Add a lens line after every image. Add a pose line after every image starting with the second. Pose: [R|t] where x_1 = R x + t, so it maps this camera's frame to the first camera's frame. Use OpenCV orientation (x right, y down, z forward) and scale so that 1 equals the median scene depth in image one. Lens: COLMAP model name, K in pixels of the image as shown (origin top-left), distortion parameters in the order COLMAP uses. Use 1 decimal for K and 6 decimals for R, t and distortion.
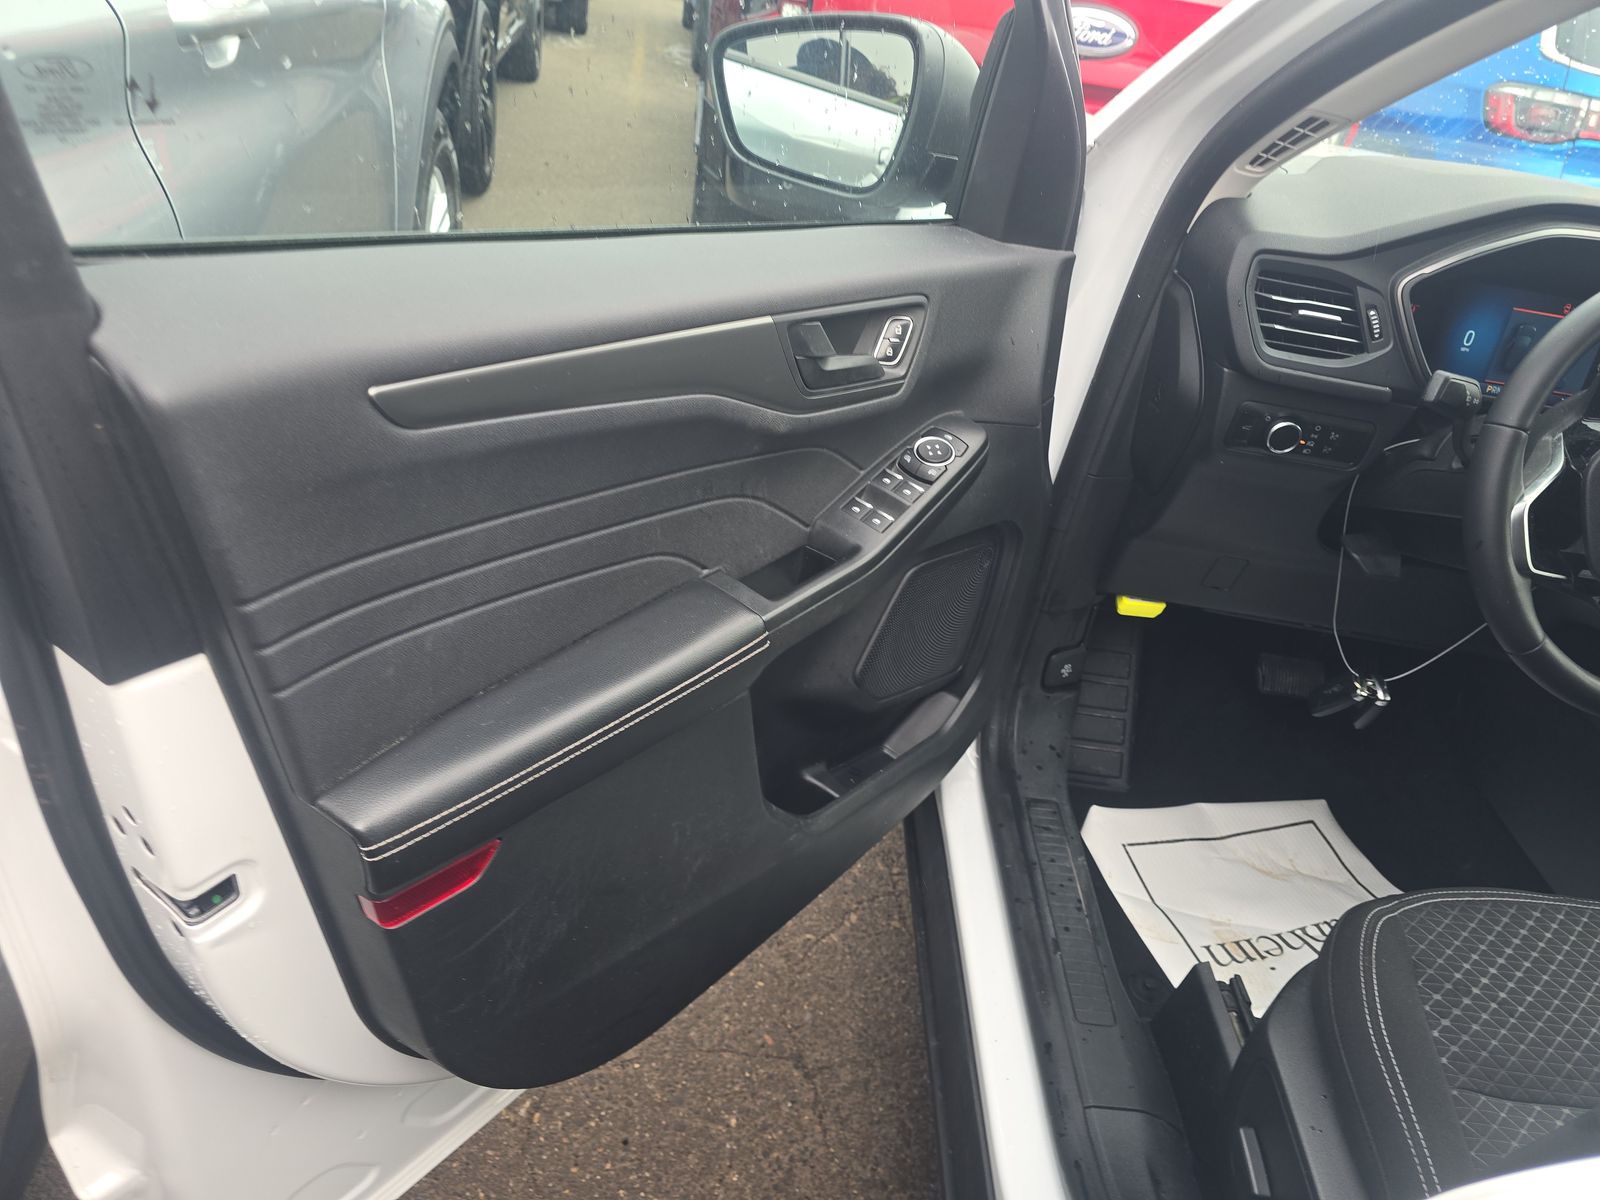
lens RADIAL K [[1075.3, 0, 798.3], [0, 1075.3, 574.9], [0, 0, 1]] dist [0.040585, -0.027800]
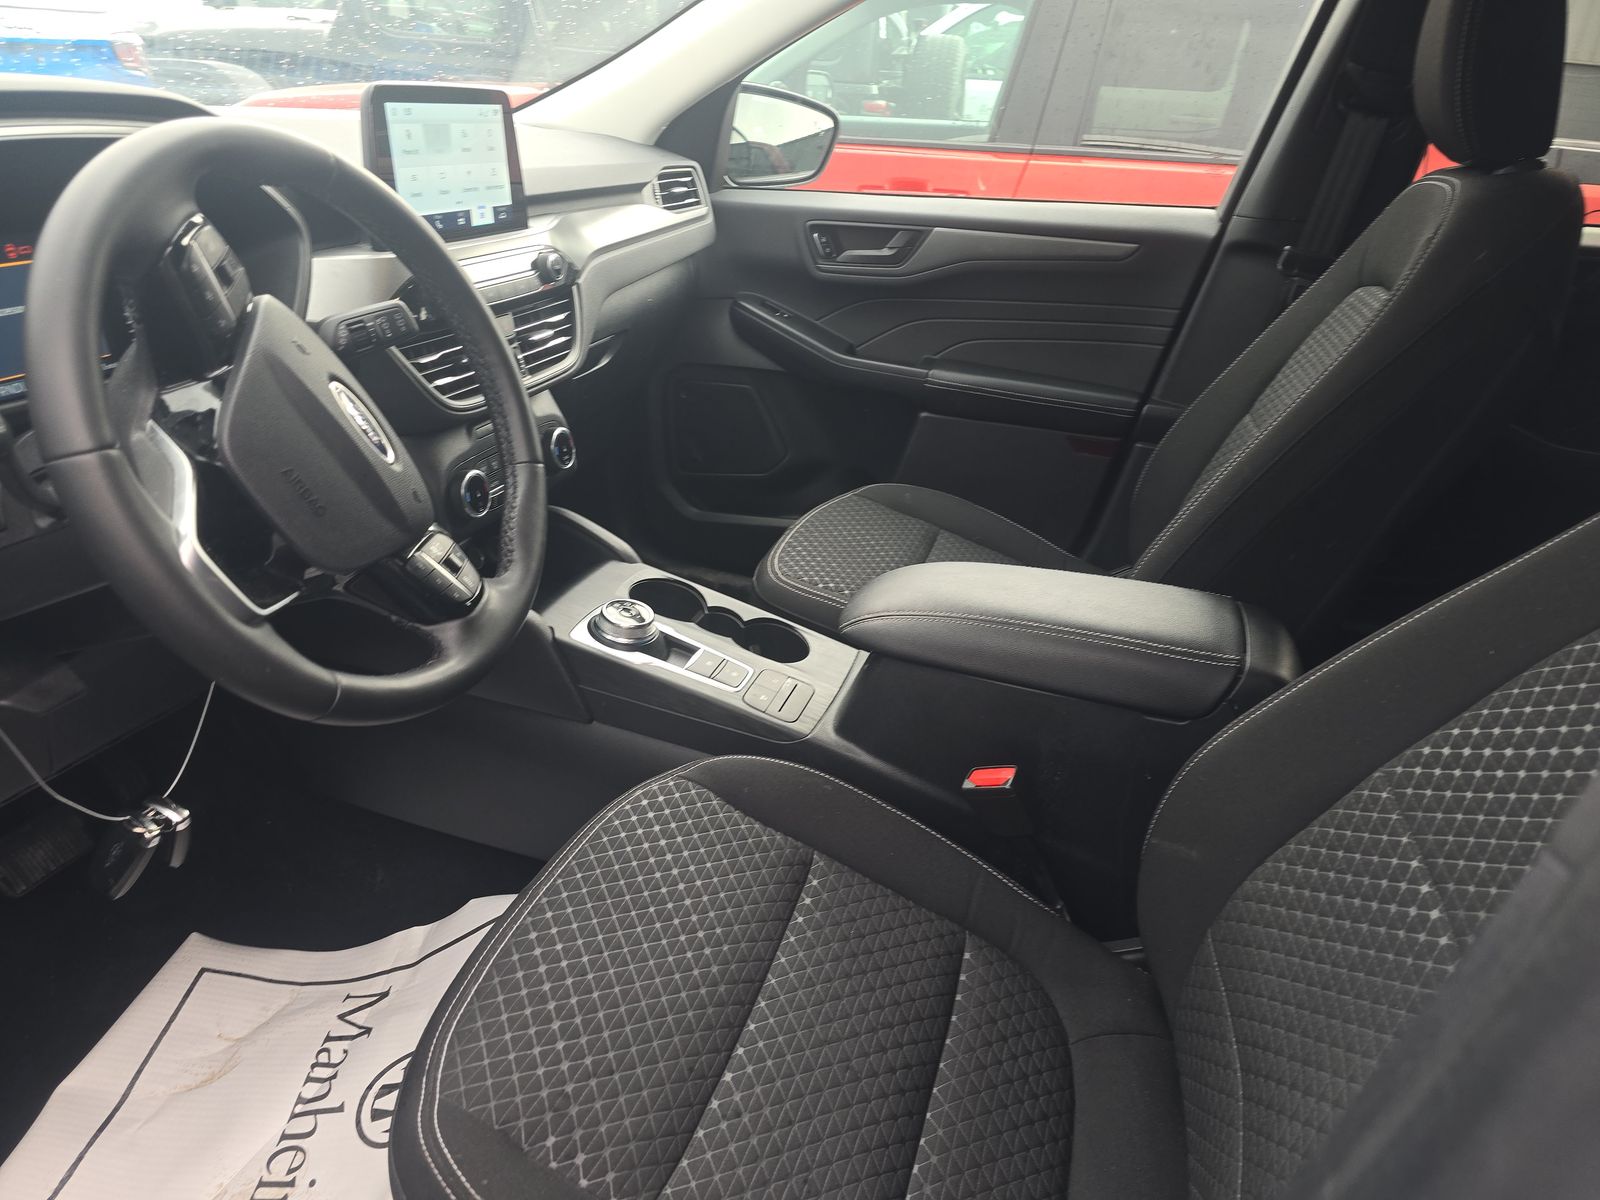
lens RADIAL K [[1075.3, 0, 798.3], [0, 1075.3, 574.9], [0, 0, 1]] dist [0.040585, -0.027800]
pose [[0.294565, -0.525032, 0.798482, 0.225387], [0.480623, 0.803582, 0.351080, -0.091853], [-0.825974, 0.280353, 0.489049, 0.355577]]
